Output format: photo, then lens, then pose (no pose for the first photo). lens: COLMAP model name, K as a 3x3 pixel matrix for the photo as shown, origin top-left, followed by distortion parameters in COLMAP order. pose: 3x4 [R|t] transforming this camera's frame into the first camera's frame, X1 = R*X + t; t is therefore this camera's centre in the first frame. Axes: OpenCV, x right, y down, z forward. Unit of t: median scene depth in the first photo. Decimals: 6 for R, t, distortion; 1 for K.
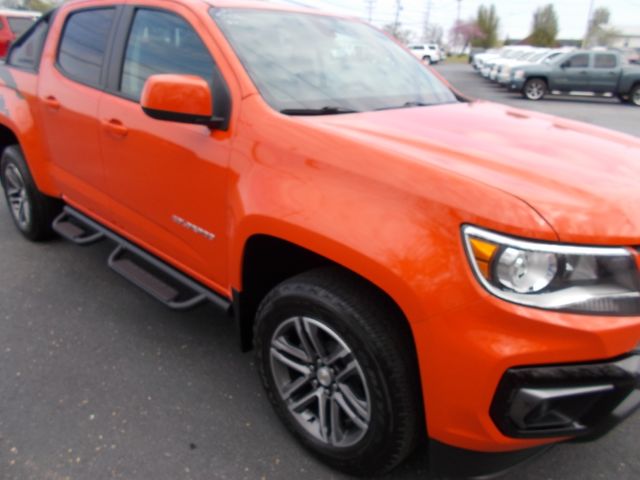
lens RADIAL K [[496.4, 0, 324.5], [0, 496.4, 238.5], [0, 0, 1]] dist [-0.004795, -0.004645]
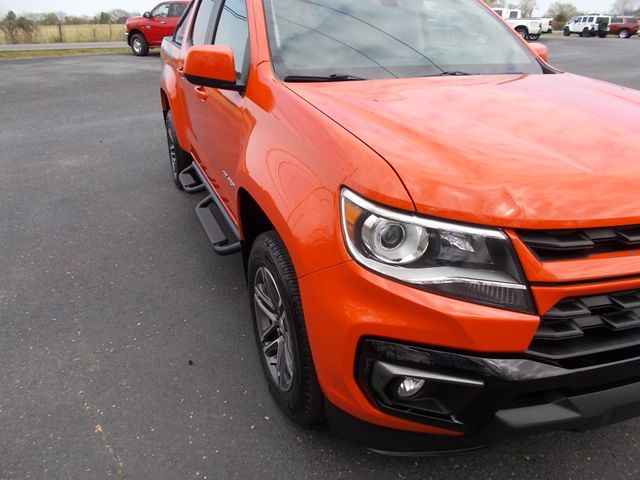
lens RADIAL K [[490.3, 0, 322.1], [0, 490.3, 260.4], [0, 0, 1]] dist [0.002760, -0.000726]
pose [[0.917290, 0.167002, -0.361510, 0.592973], [-0.140307, 0.985138, 0.099078, 0.024354], [0.372684, -0.040160, 0.927089, 0.054023]]
